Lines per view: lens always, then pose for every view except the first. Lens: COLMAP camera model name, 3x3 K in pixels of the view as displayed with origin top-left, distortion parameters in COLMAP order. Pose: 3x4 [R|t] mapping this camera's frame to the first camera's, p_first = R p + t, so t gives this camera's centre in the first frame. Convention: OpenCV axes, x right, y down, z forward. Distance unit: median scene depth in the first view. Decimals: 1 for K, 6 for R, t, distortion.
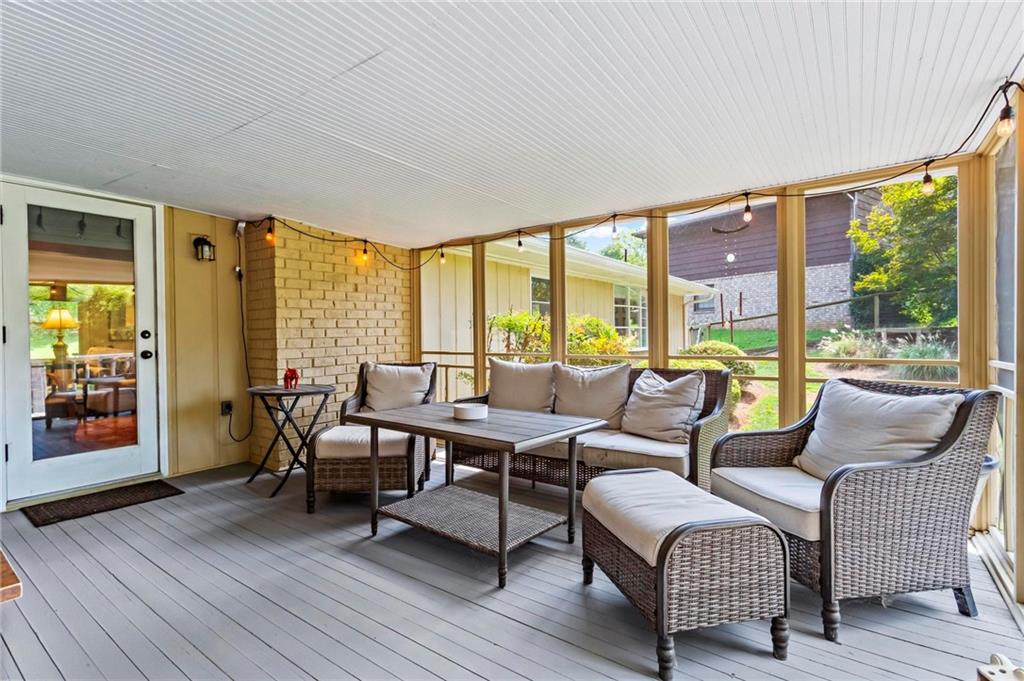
lens RADIAL K [[487.9, 0, 503.1], [0, 487.9, 337.9], [0, 0, 1]] dist [-0.002396, -0.000475]
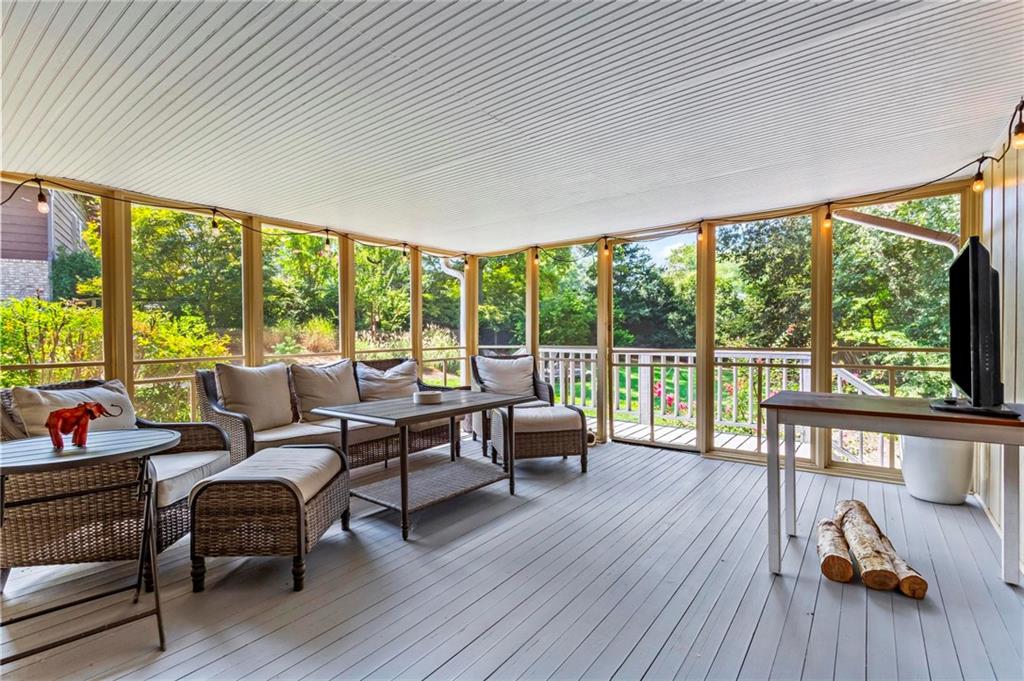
lens RADIAL K [[487.9, 0, 503.1], [0, 487.9, 337.9], [0, 0, 1]] dist [-0.002396, -0.000475]
pose [[-0.000062, 0.002875, 0.999996, -1.359436], [0.009344, 0.999952, -0.002874, 0.008595], [-0.999956, 0.009344, -0.000089, 0.883464]]
